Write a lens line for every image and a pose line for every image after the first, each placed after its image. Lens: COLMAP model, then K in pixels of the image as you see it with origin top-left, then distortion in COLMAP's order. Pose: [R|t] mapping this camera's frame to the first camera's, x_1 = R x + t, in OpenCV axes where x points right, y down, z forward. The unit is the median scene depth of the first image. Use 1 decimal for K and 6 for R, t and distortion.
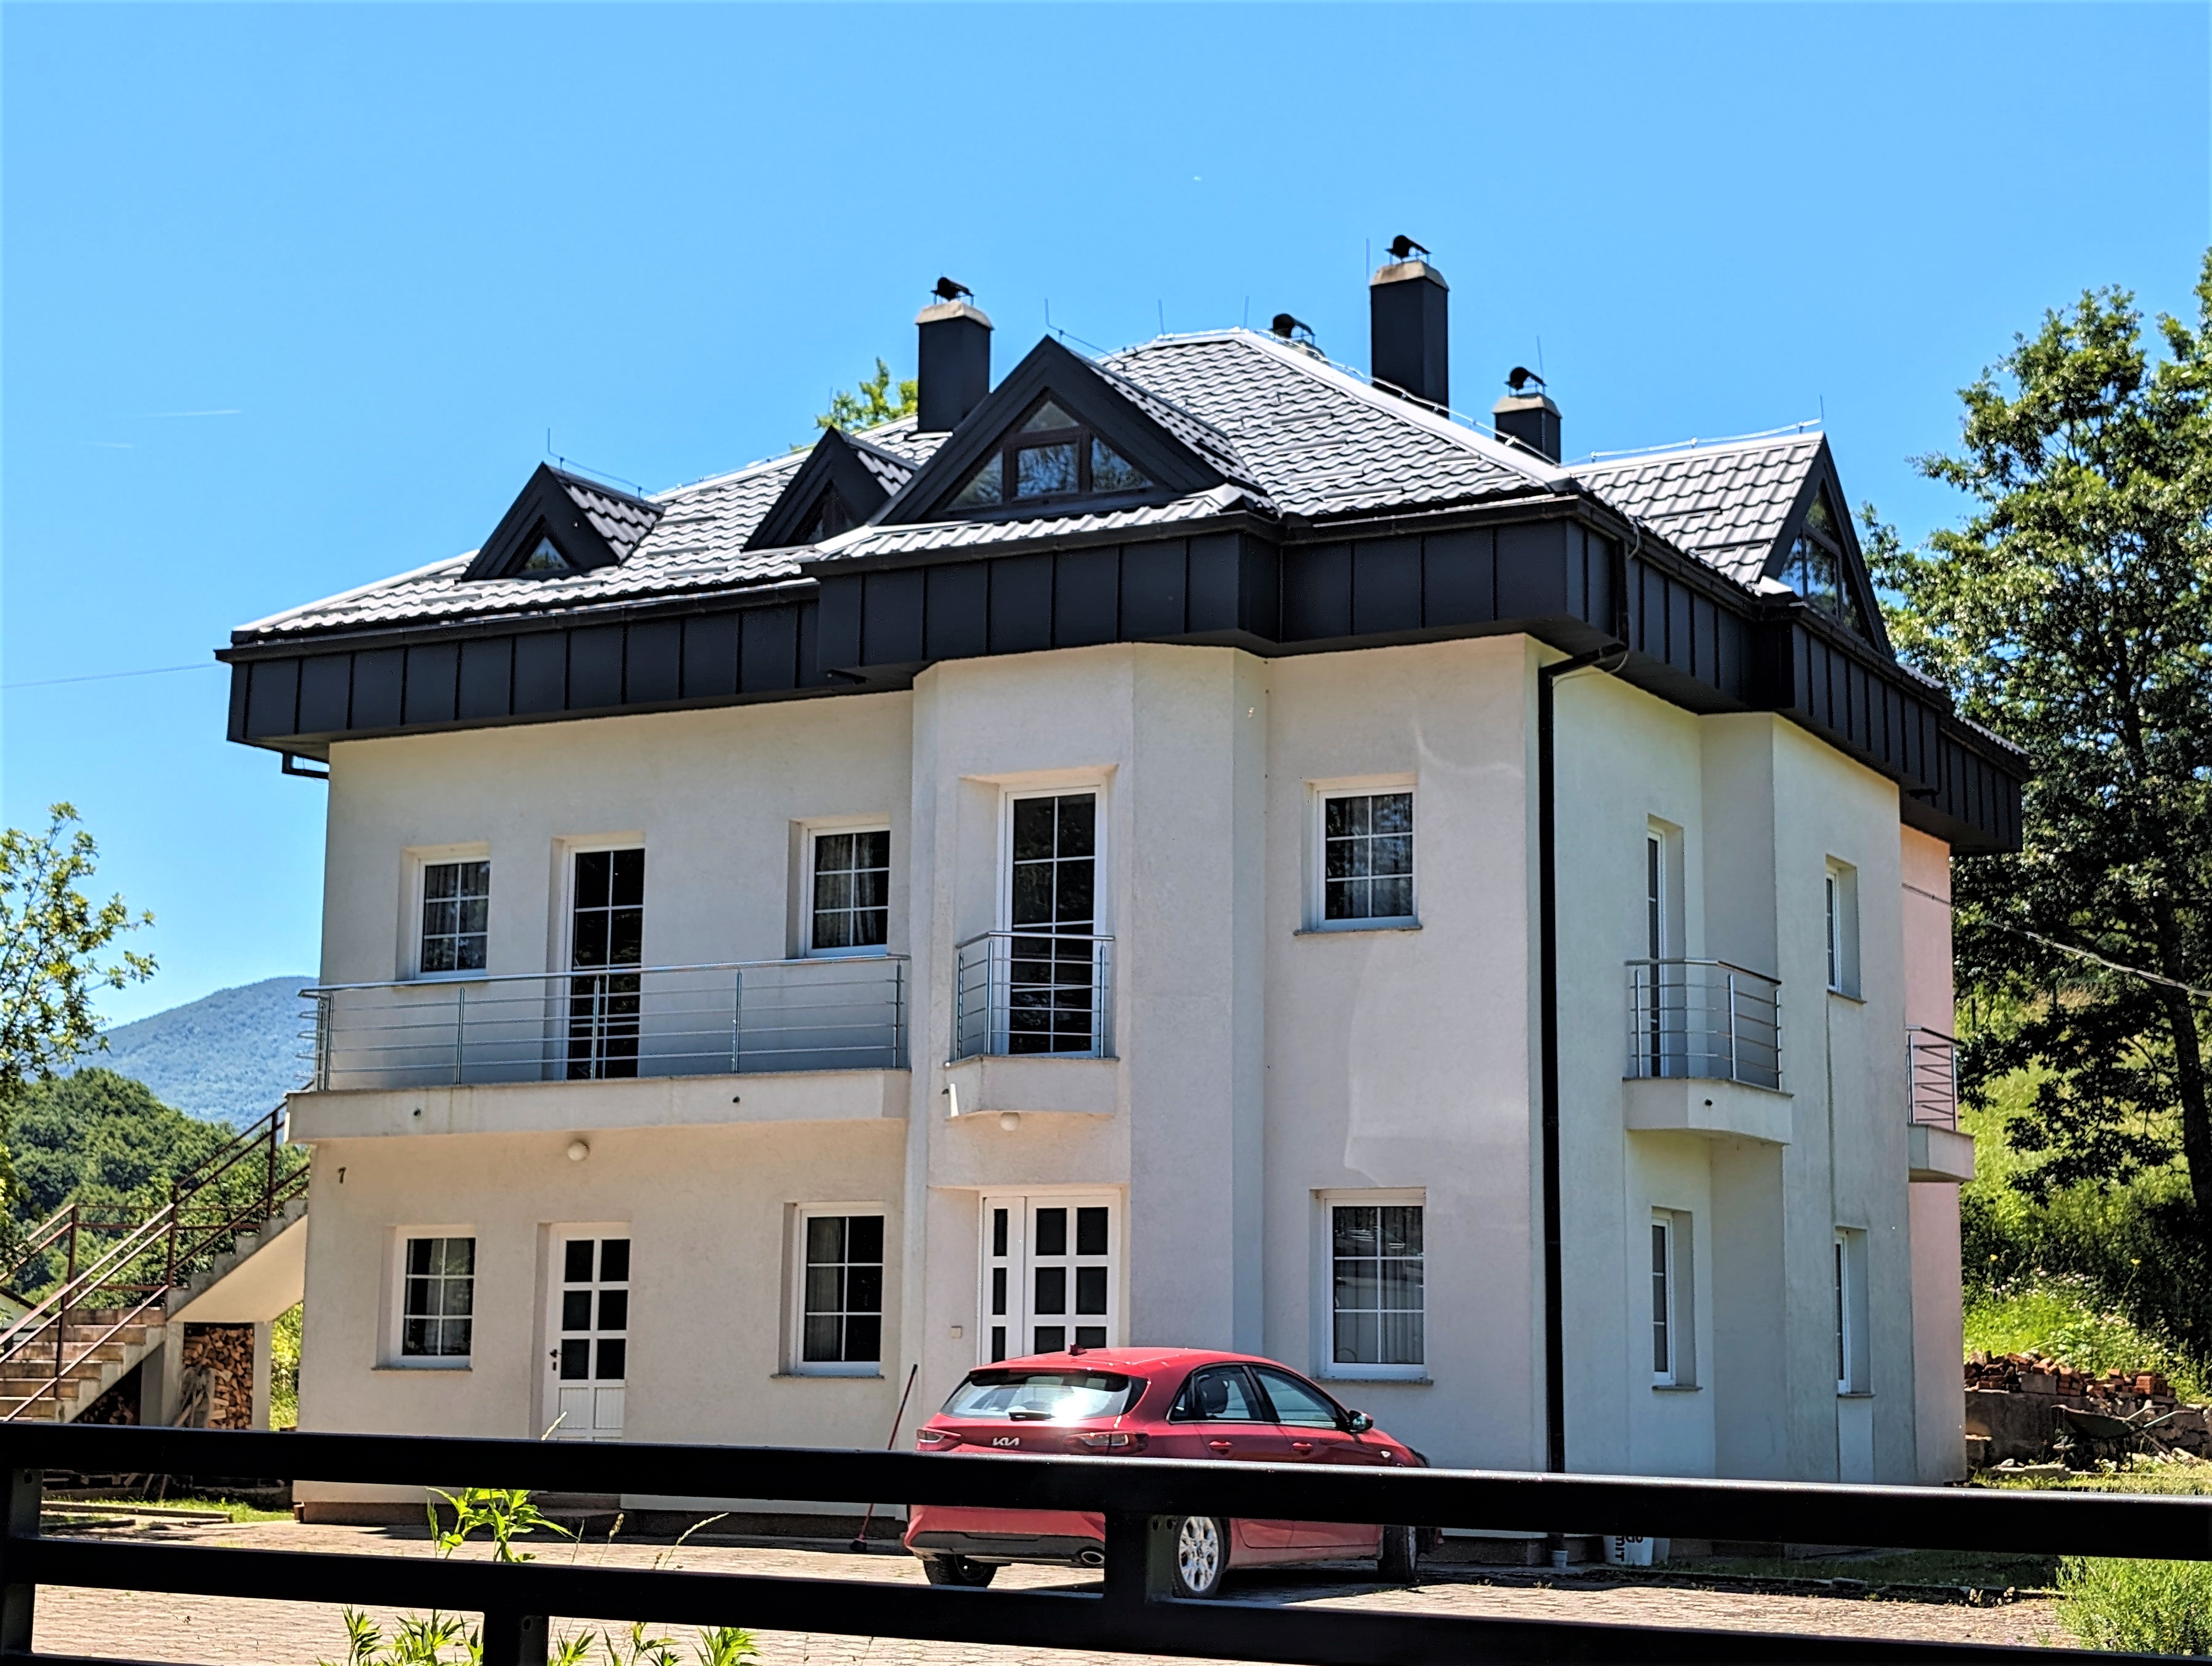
lens RADIAL K [[3911.3, 0, 1106.0], [0, 3911.3, 833.0], [0, 0, 1]] dist [0.232793, -0.029090]
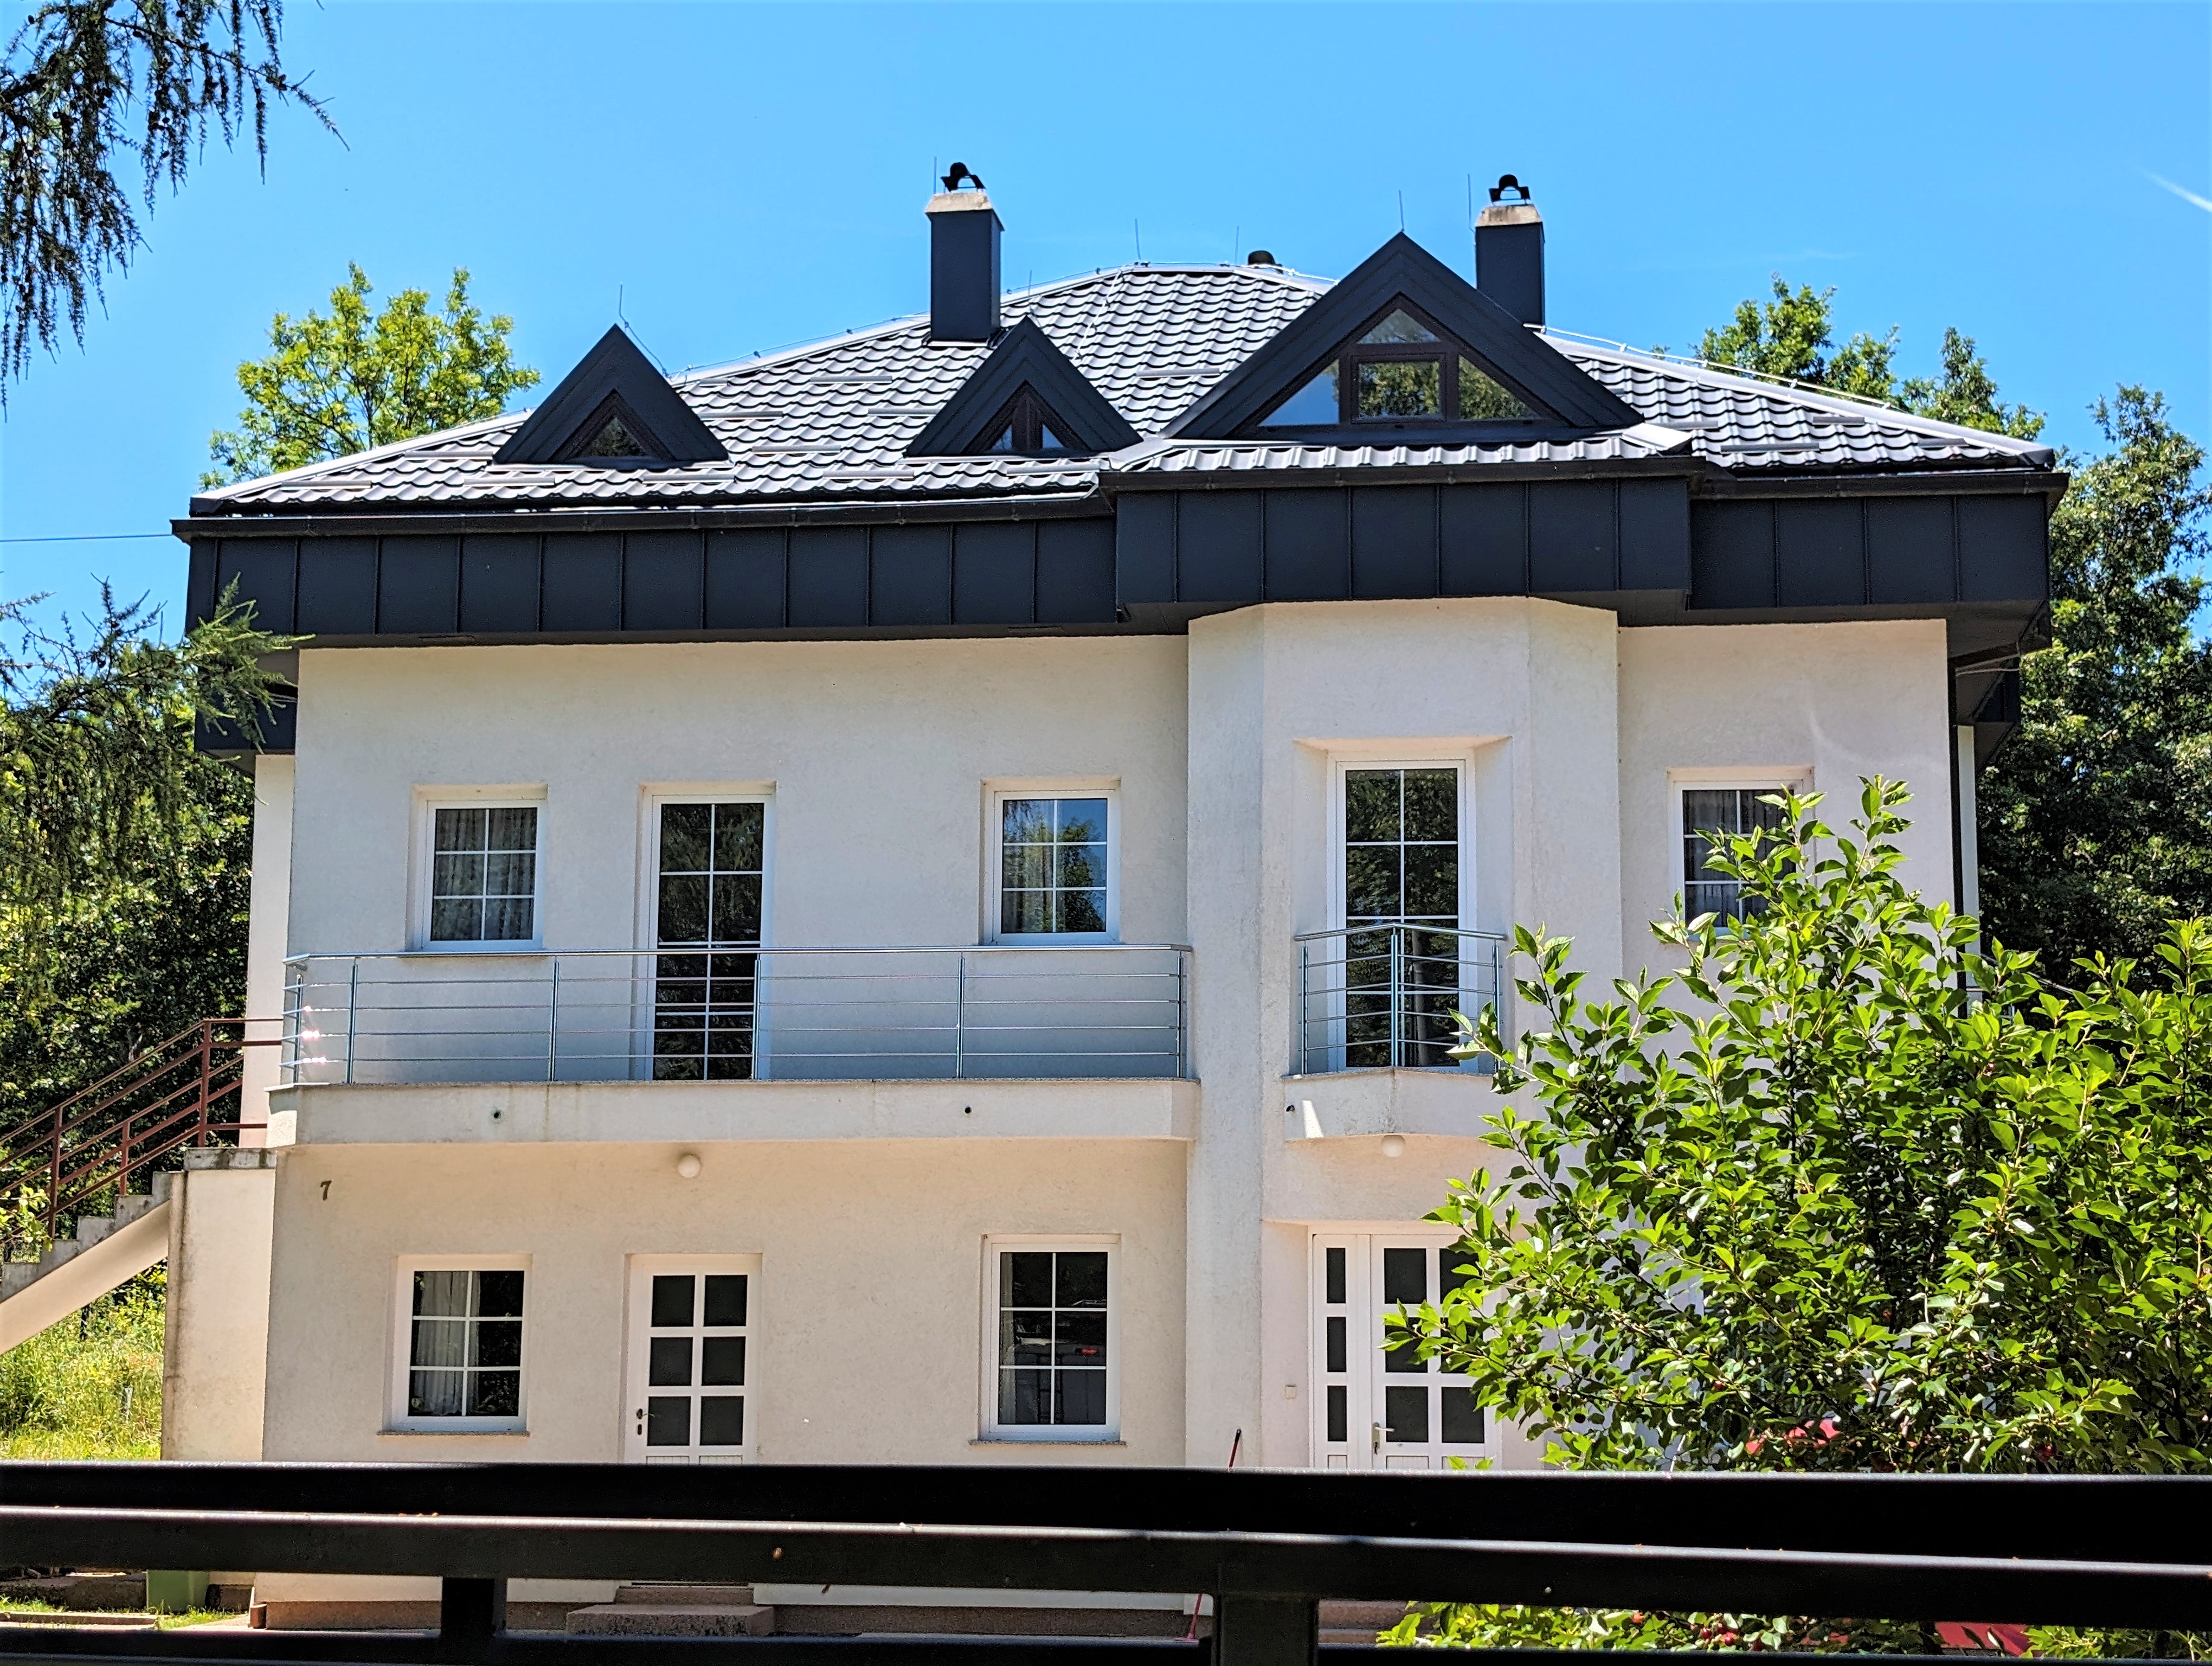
lens RADIAL K [[3911.3, 0, 1106.0], [0, 3911.3, 833.0], [0, 0, 1]] dist [0.232793, -0.029090]
pose [[0.926041, 0.055610, 0.373304, -0.363834], [-0.051807, 0.998452, -0.020221, 0.023514], [-0.373851, -0.000614, 0.927489, 0.208560]]
